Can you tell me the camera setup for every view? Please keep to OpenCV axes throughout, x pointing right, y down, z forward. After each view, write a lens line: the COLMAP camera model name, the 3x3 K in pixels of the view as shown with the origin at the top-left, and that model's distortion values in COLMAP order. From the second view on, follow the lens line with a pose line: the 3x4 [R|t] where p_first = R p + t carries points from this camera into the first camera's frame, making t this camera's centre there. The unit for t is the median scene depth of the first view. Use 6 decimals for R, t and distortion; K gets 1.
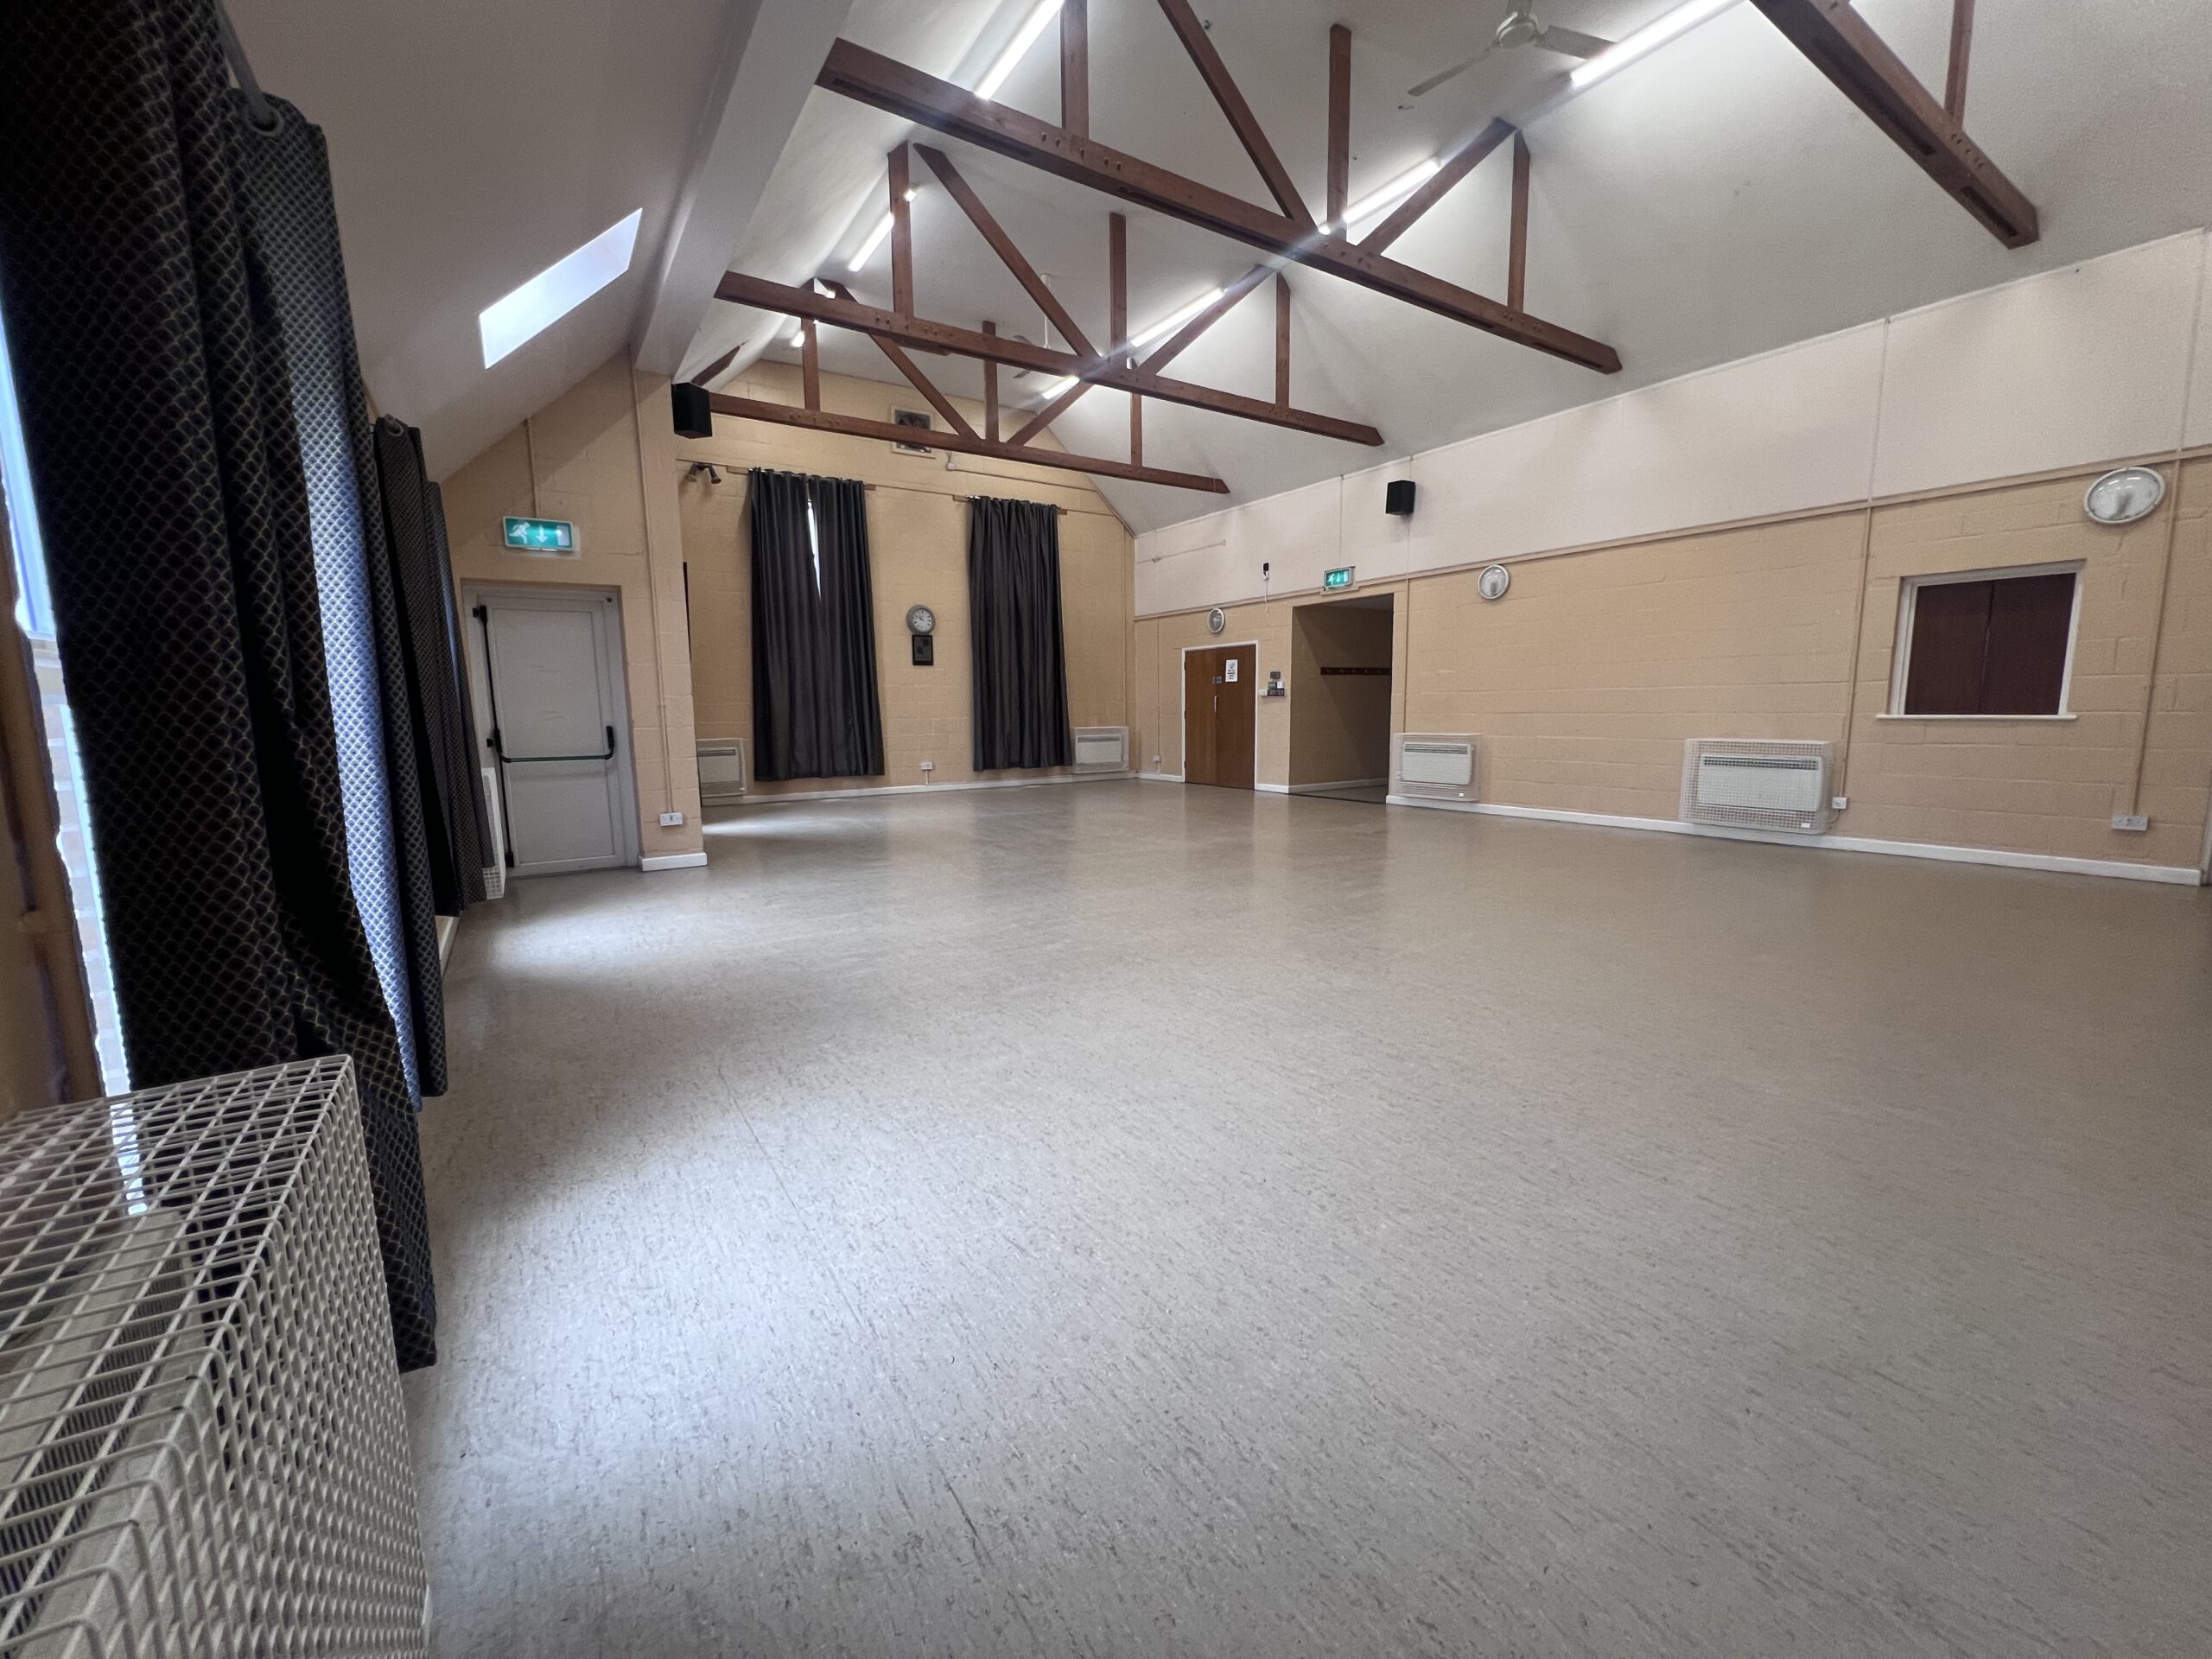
lens RADIAL K [[884.4, 0, 1111.0], [0, 884.4, 820.9], [0, 0, 1]] dist [-0.006249, -0.000270]
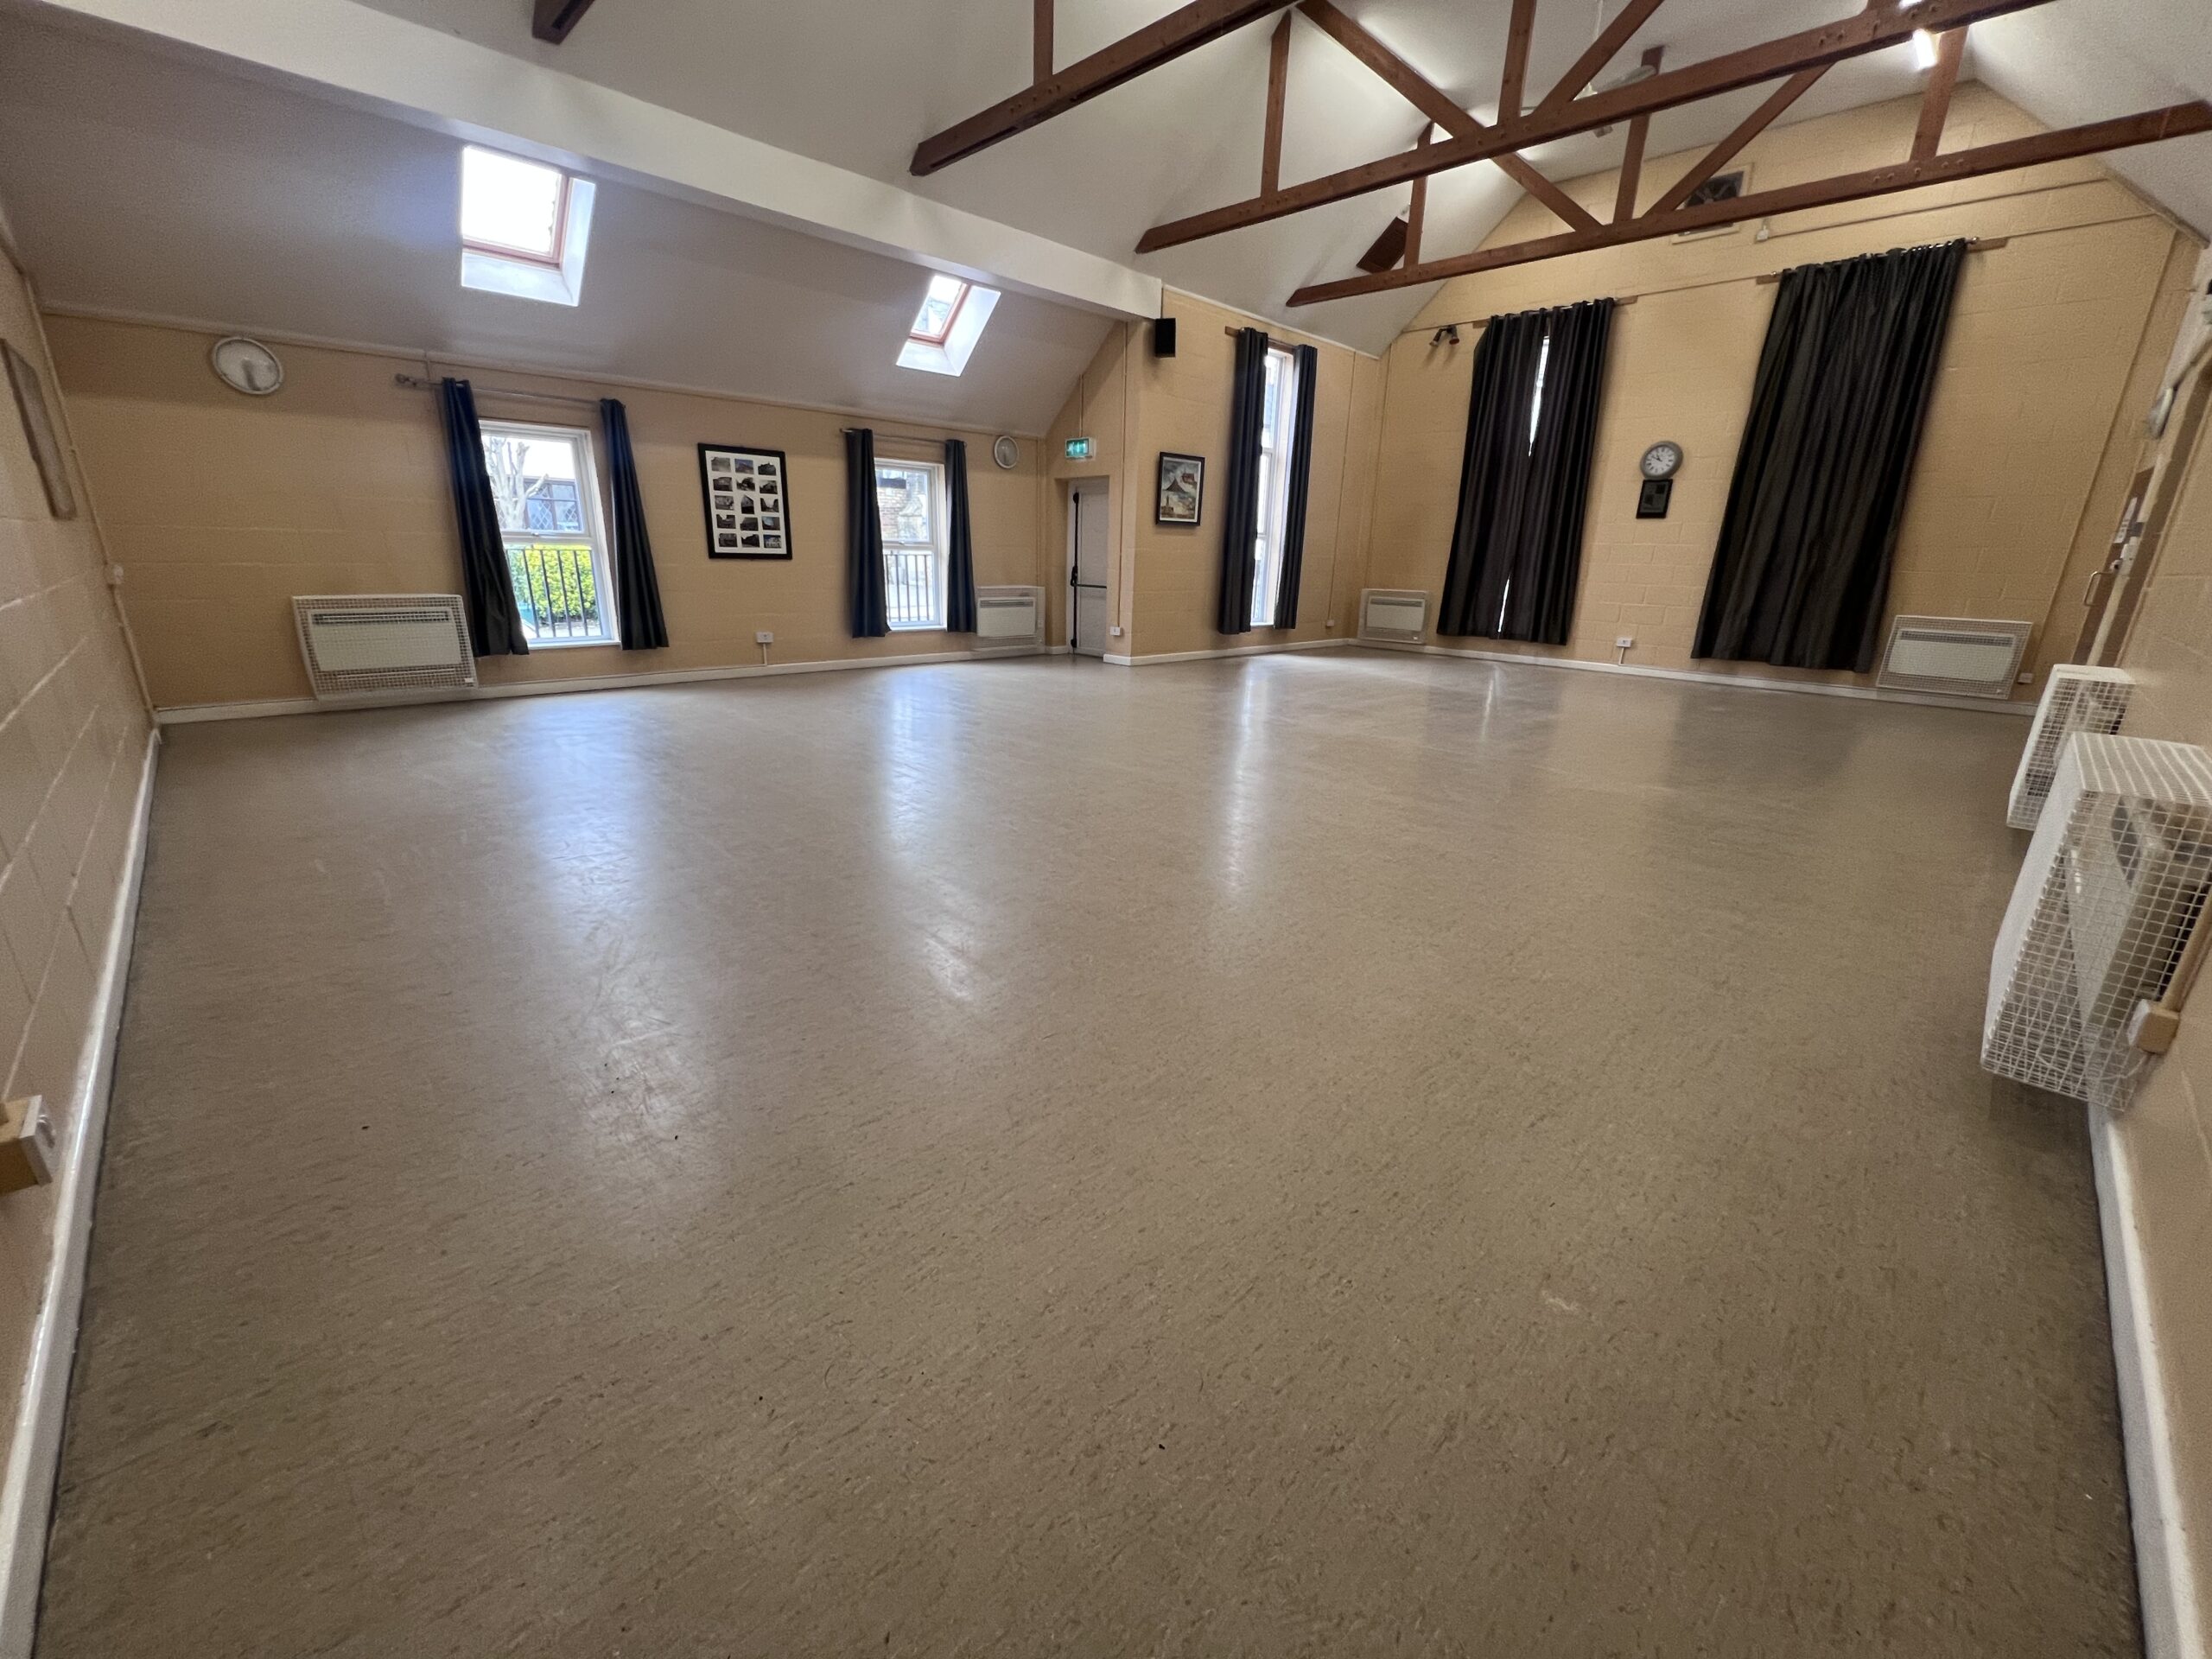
lens RADIAL K [[884.4, 0, 1102.9], [0, 884.4, 826.3], [0, 0, 1]] dist [-0.006249, -0.000270]
pose [[0.187351, 0.306386, -0.933288, 0.560065], [-0.152506, 0.947664, 0.280491, -0.058191], [0.970382, 0.089781, 0.224272, 0.355748]]
